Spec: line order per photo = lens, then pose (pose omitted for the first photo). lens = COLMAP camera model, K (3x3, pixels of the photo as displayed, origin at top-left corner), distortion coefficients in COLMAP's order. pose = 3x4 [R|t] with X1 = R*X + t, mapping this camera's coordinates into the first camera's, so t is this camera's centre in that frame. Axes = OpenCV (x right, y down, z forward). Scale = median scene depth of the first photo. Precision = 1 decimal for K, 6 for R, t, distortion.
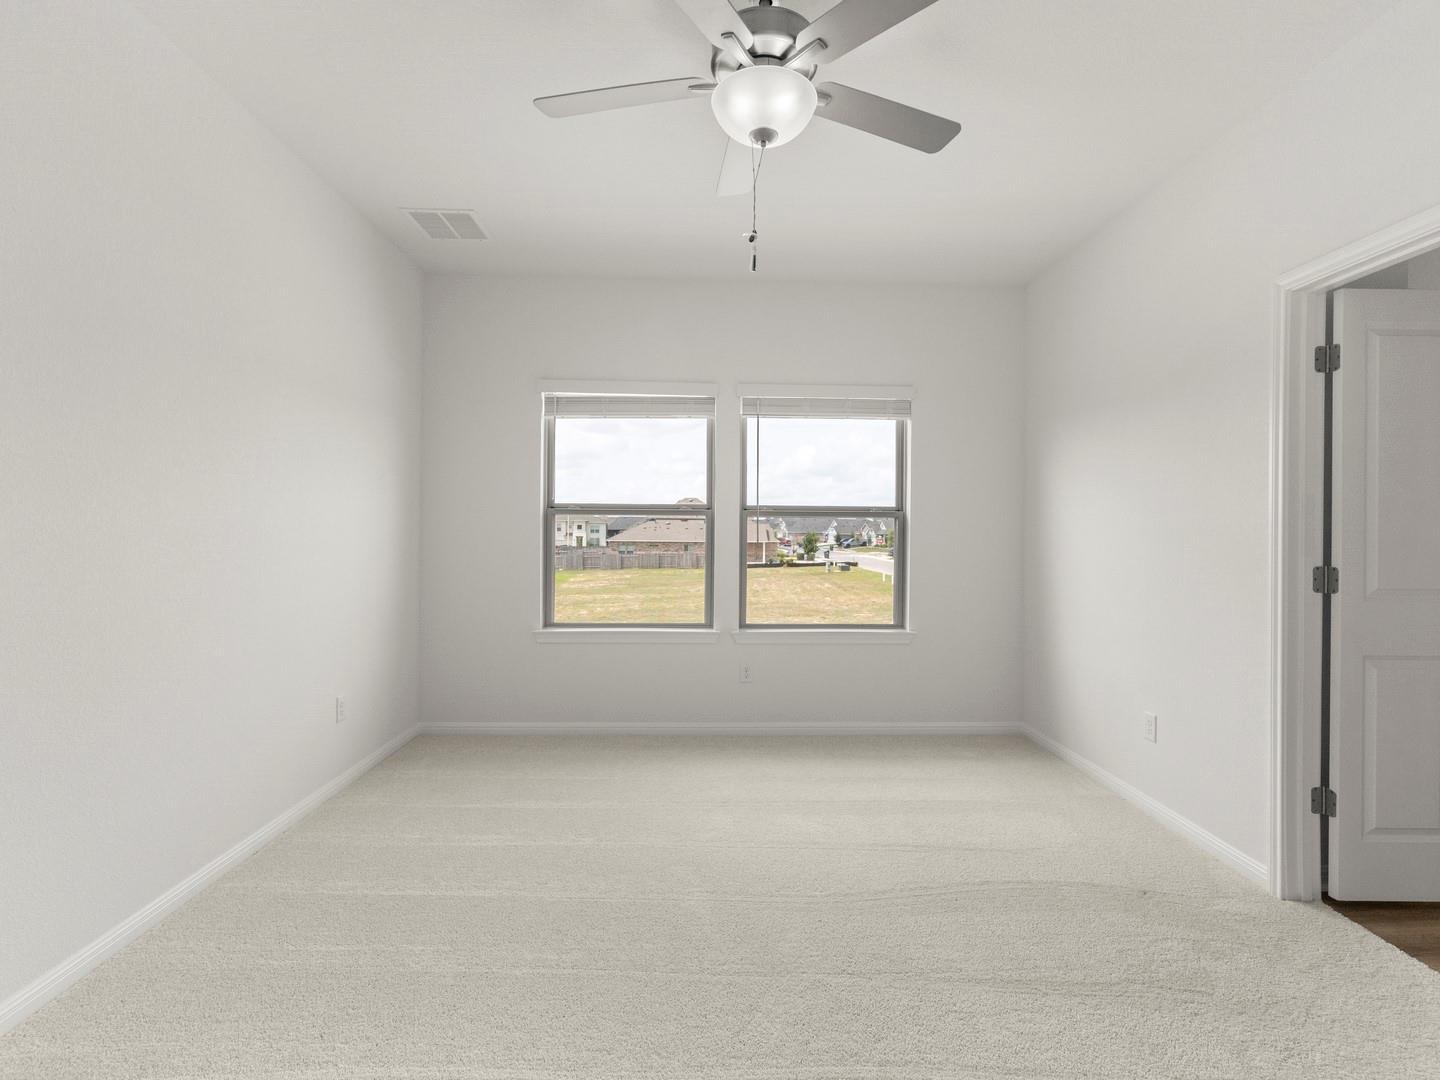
lens RADIAL K [[677.0, 0, 715.6], [0, 677.0, 537.9], [0, 0, 1]] dist [0.000773, 0.001276]
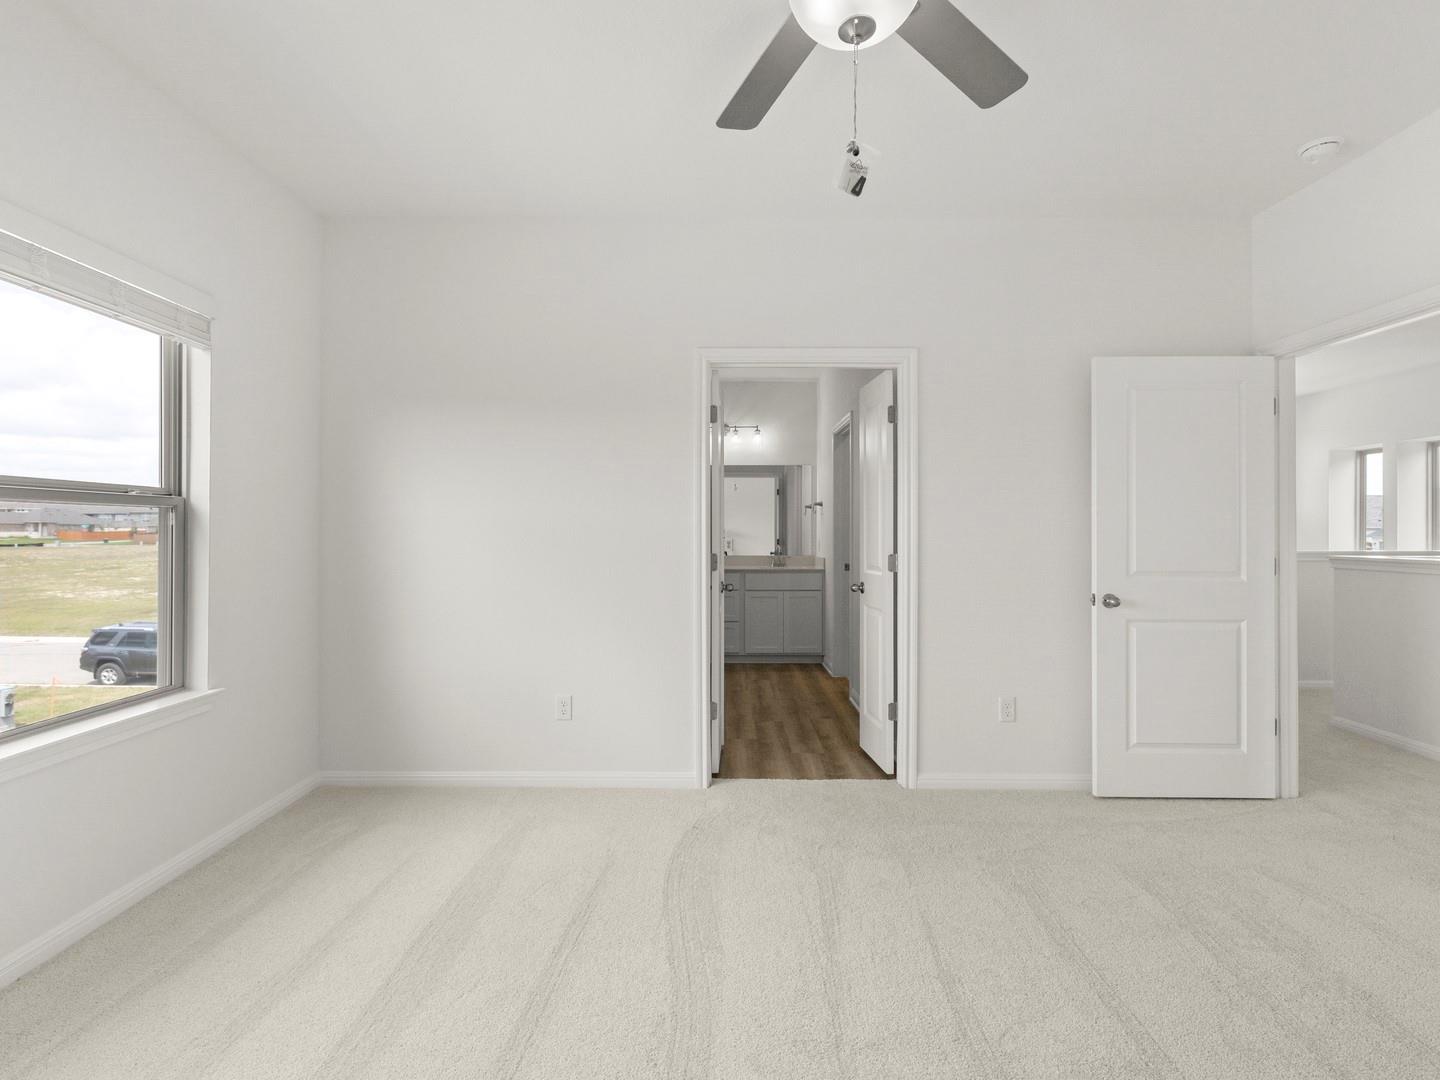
lens RADIAL K [[677.0, 0, 715.5], [0, 677.0, 531.8], [0, 0, 1]] dist [0.000773, 0.001276]
pose [[0.025907, -0.001866, 0.999663, -0.323563], [0.007527, 0.999970, 0.001671, -0.004646], [-0.999636, 0.007481, 0.025920, 0.520261]]
